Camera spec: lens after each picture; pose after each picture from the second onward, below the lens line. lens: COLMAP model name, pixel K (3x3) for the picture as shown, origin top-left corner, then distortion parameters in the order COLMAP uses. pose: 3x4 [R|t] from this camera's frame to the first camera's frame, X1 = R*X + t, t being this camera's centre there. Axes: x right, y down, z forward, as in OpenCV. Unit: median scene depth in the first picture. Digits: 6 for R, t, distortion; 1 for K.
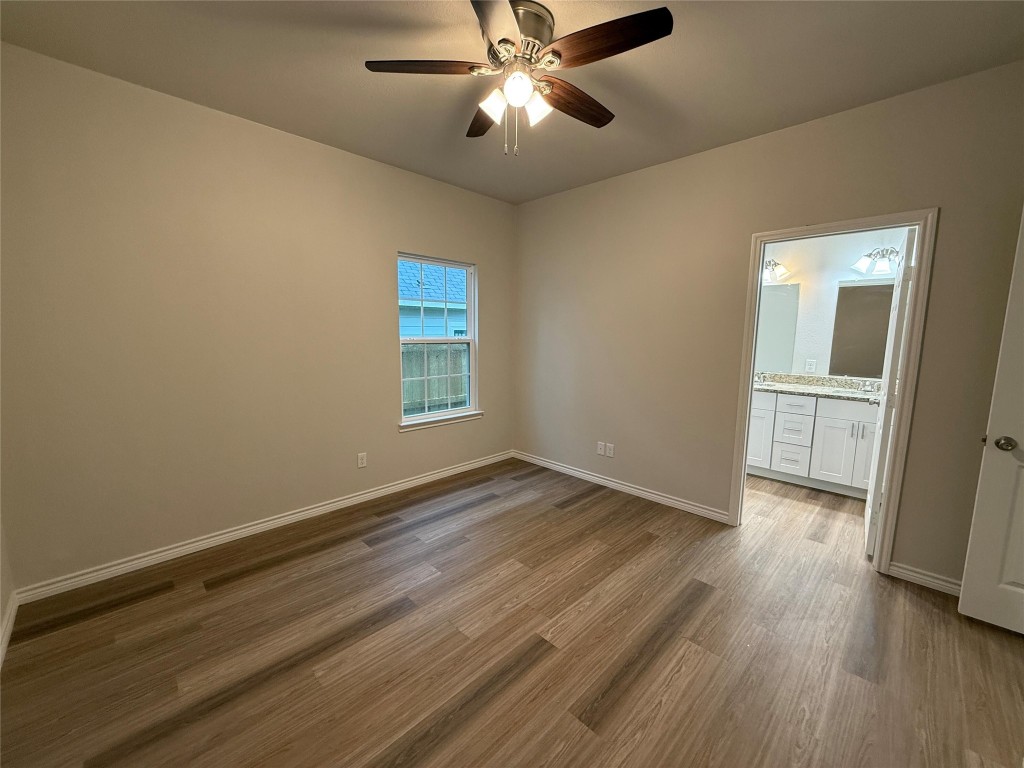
lens RADIAL K [[405.8, 0, 512.0], [0, 405.8, 384.0], [0, 0, 1]] dist [-0.000046, 0.000027]
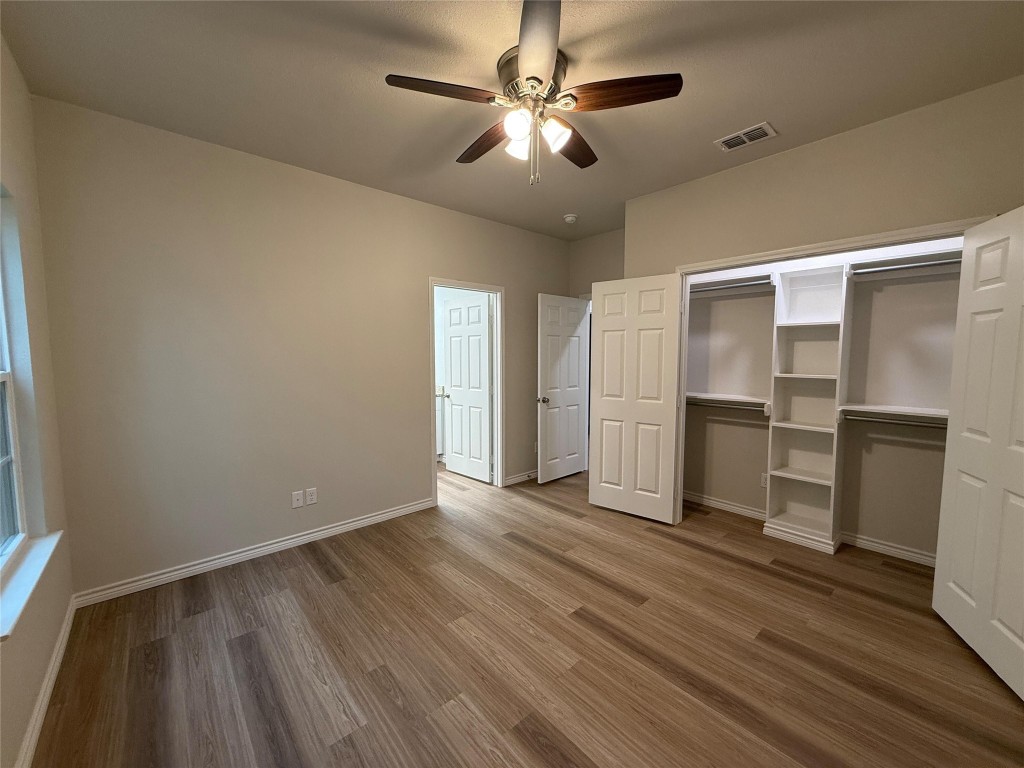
lens RADIAL K [[405.8, 0, 512.0], [0, 405.8, 384.0], [0, 0, 1]] dist [-0.000046, 0.000027]
pose [[0.069050, -0.086075, 0.993893, -0.686996], [0.132626, 0.988220, 0.076370, -0.090218], [-0.988758, 0.126543, 0.079653, 0.658678]]
